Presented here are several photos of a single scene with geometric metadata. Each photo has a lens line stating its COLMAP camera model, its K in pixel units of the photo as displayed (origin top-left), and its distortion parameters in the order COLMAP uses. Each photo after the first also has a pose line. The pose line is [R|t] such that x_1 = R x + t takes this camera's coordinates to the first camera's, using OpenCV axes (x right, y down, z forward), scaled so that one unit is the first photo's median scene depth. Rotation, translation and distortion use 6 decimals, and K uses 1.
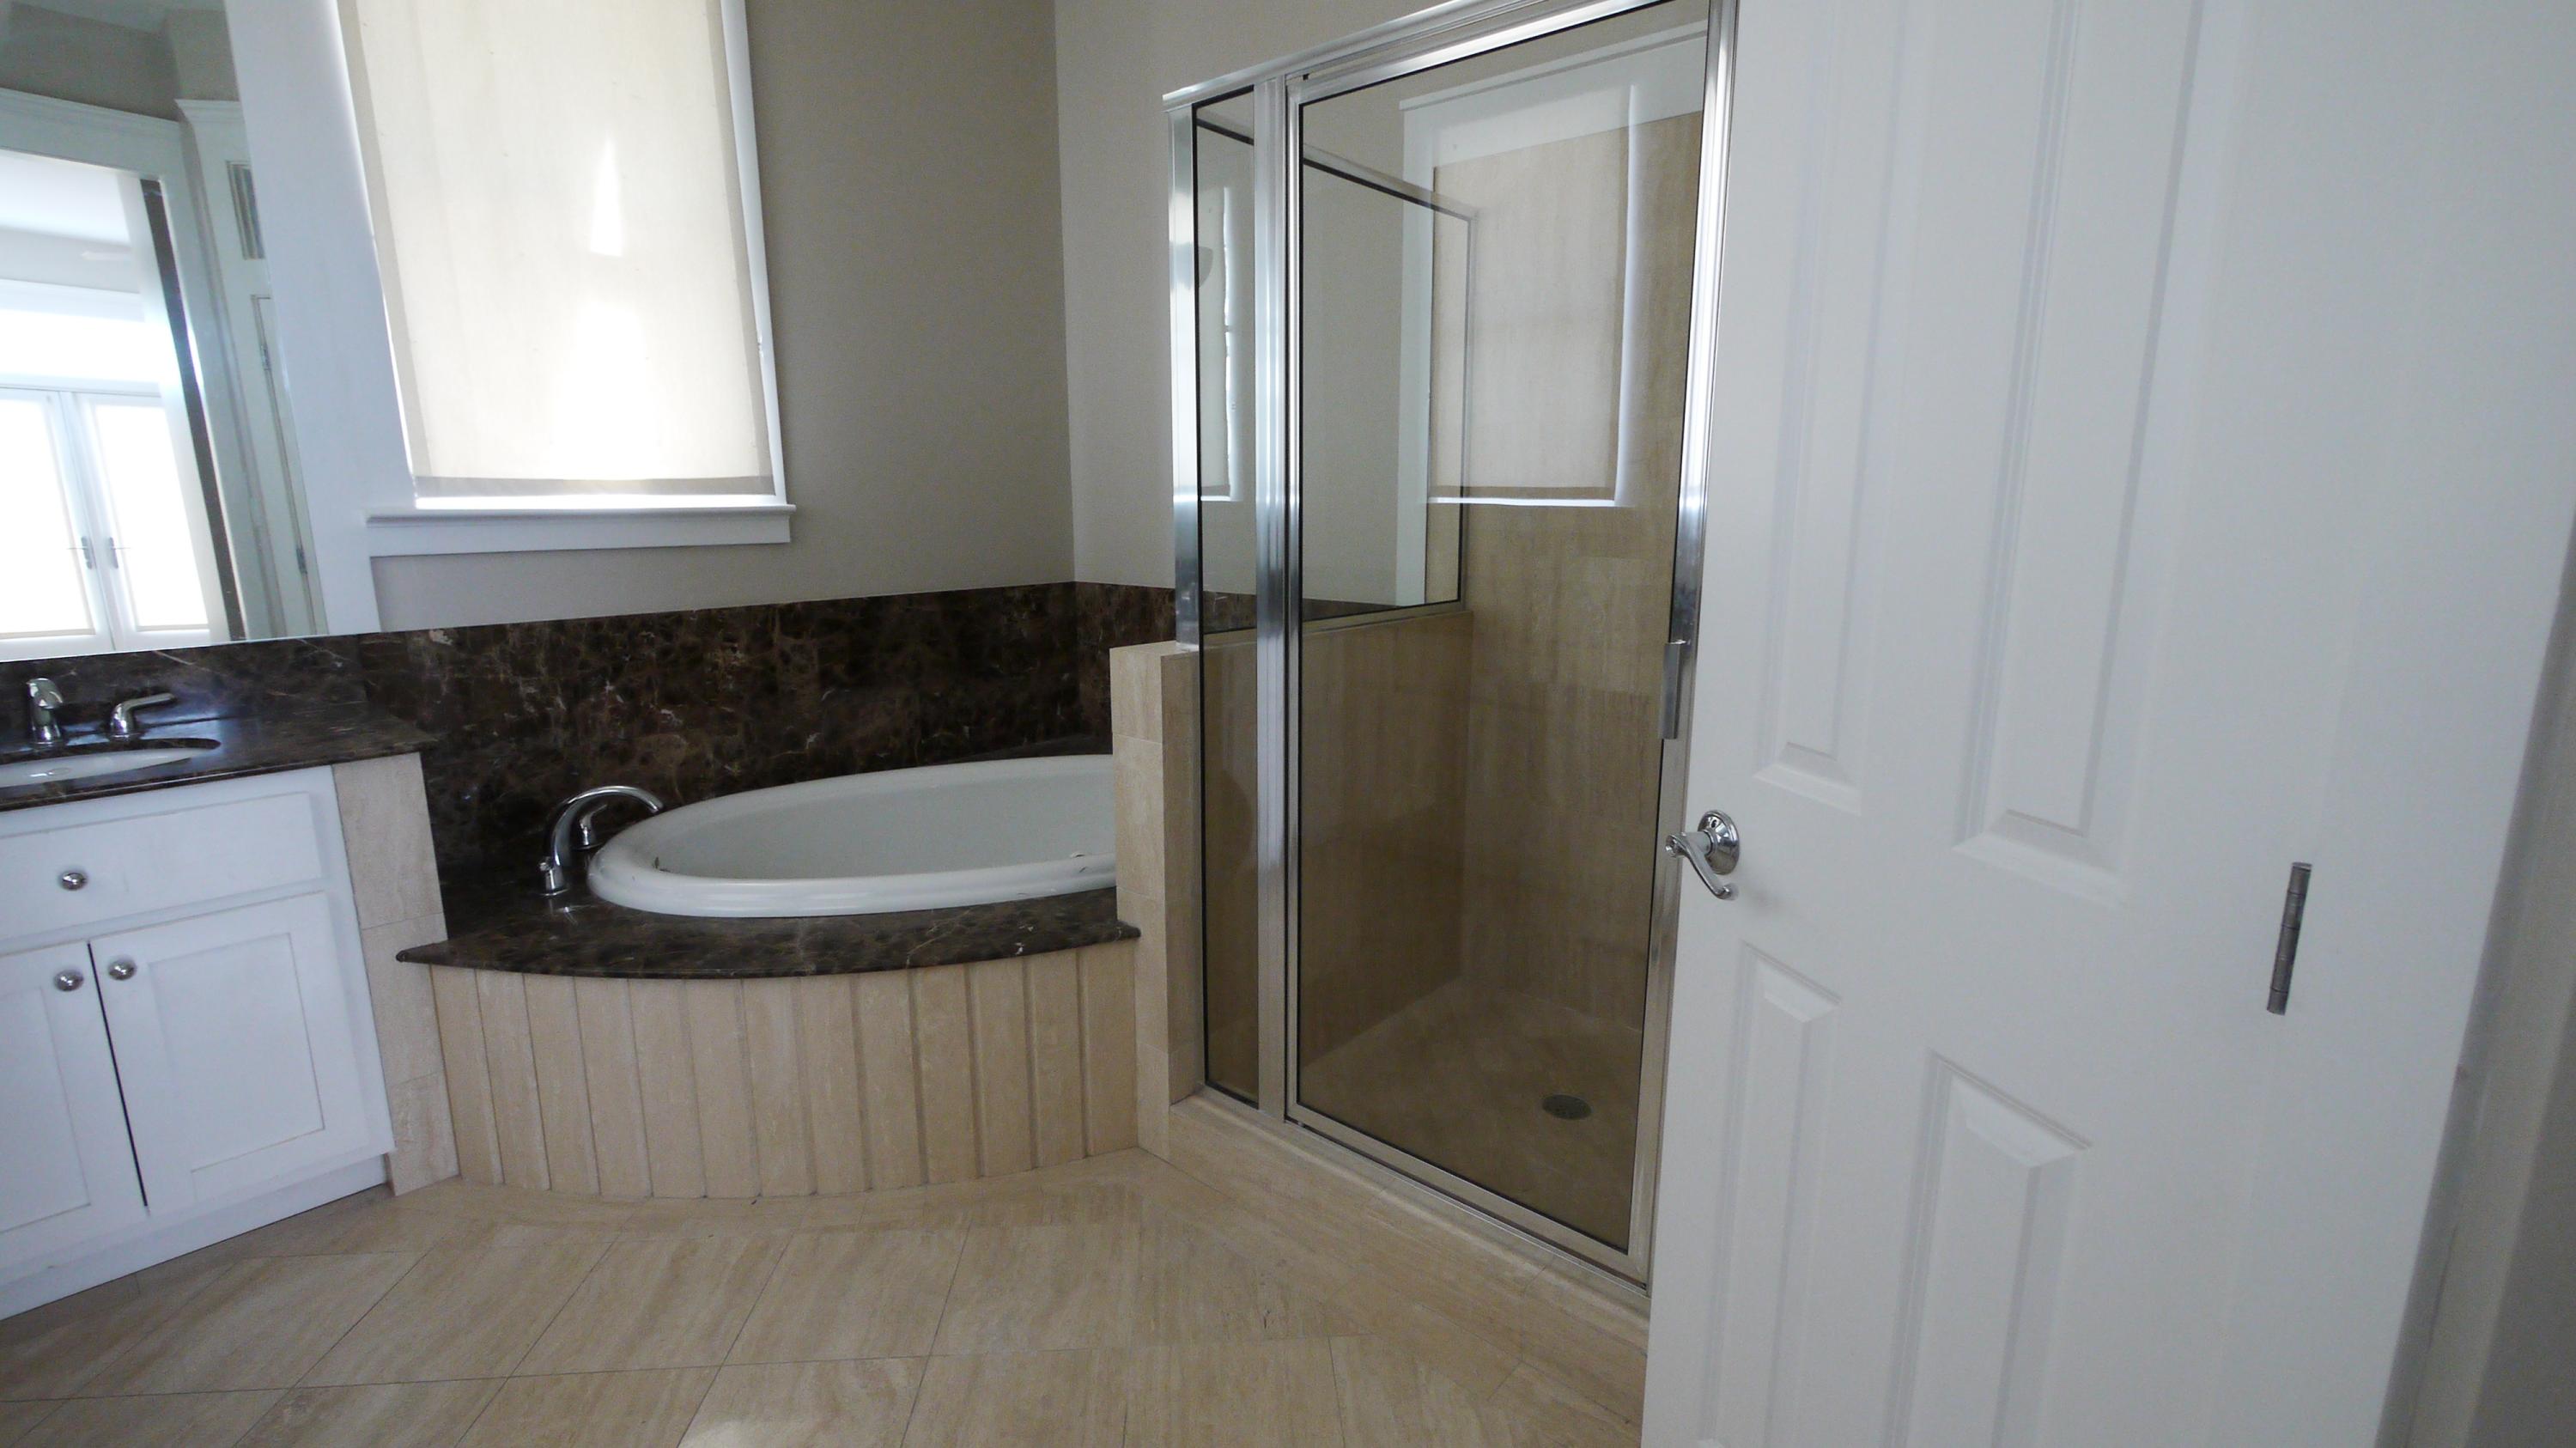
lens RADIAL K [[1132.7, 0, 1285.0], [0, 1132.7, 715.3], [0, 0, 1]] dist [-0.000024, 0.000330]
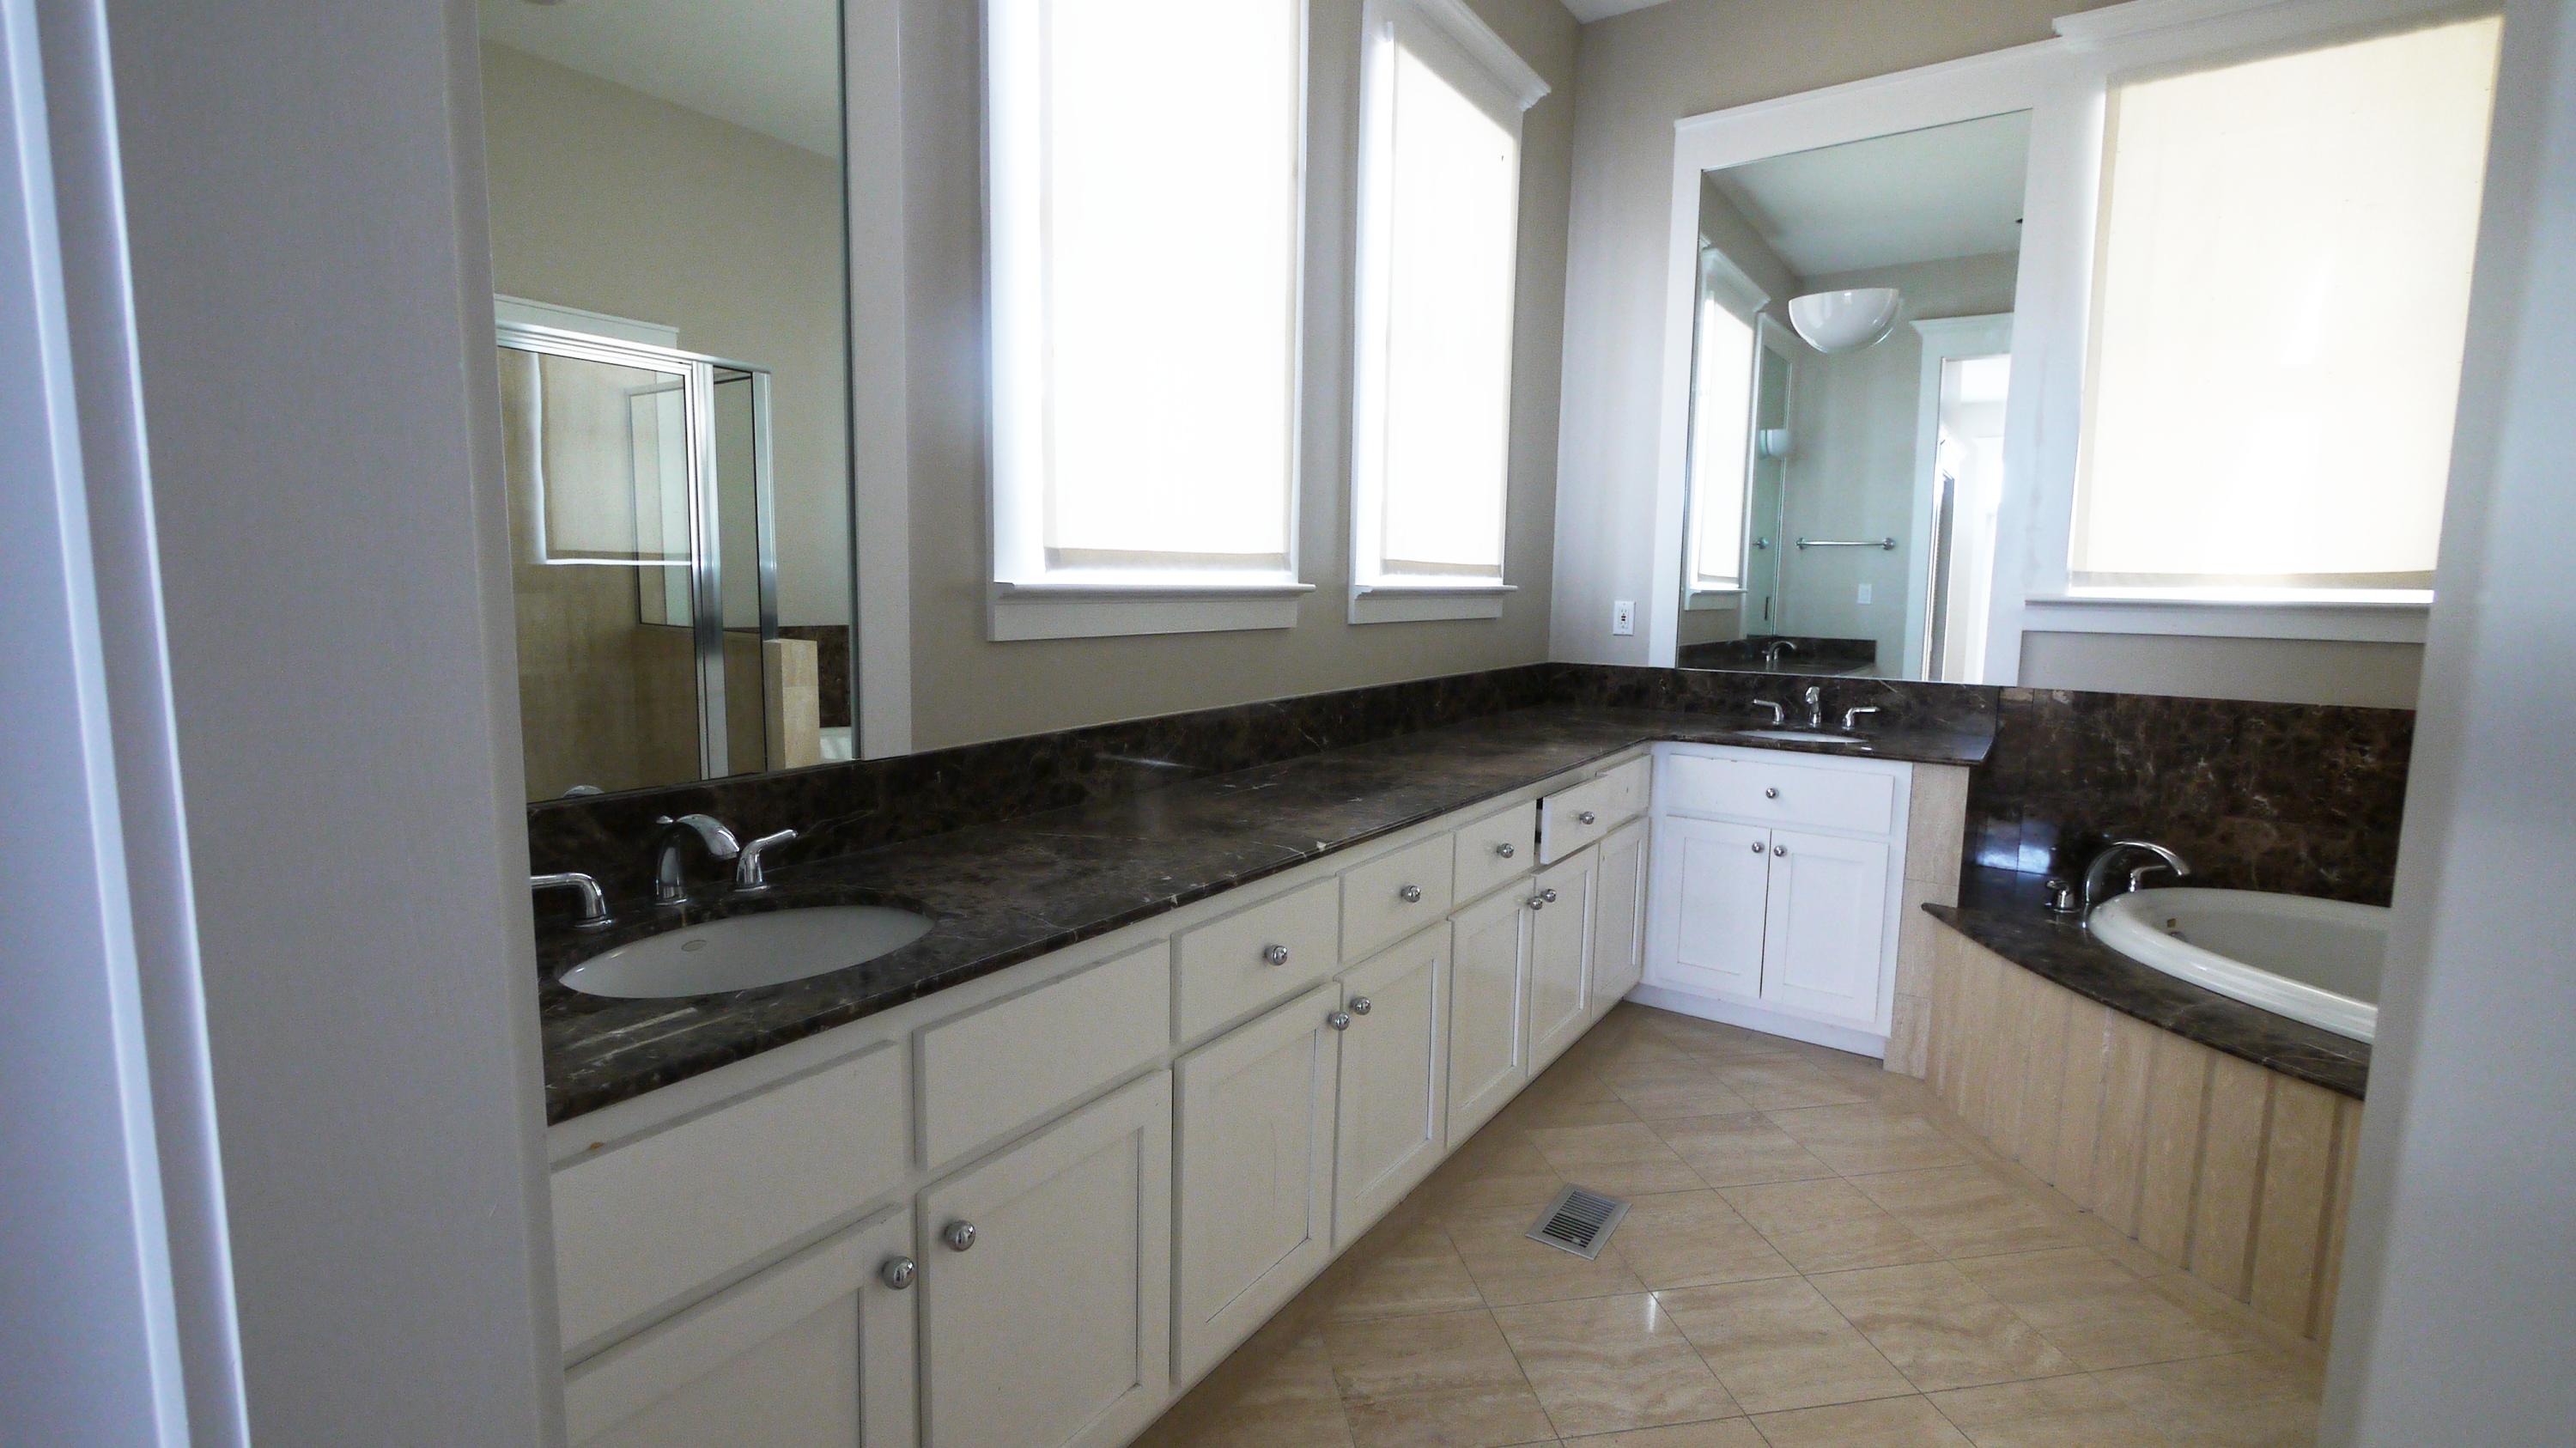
lens RADIAL K [[1132.7, 0, 1285.0], [0, 1132.7, 715.3], [0, 0, 1]] dist [-0.000024, 0.000330]
pose [[0.105819, 0.121075, -0.986987, 0.411556], [-0.207826, 0.973333, 0.097118, 0.008424], [0.972425, 0.194844, 0.128160, 0.000386]]
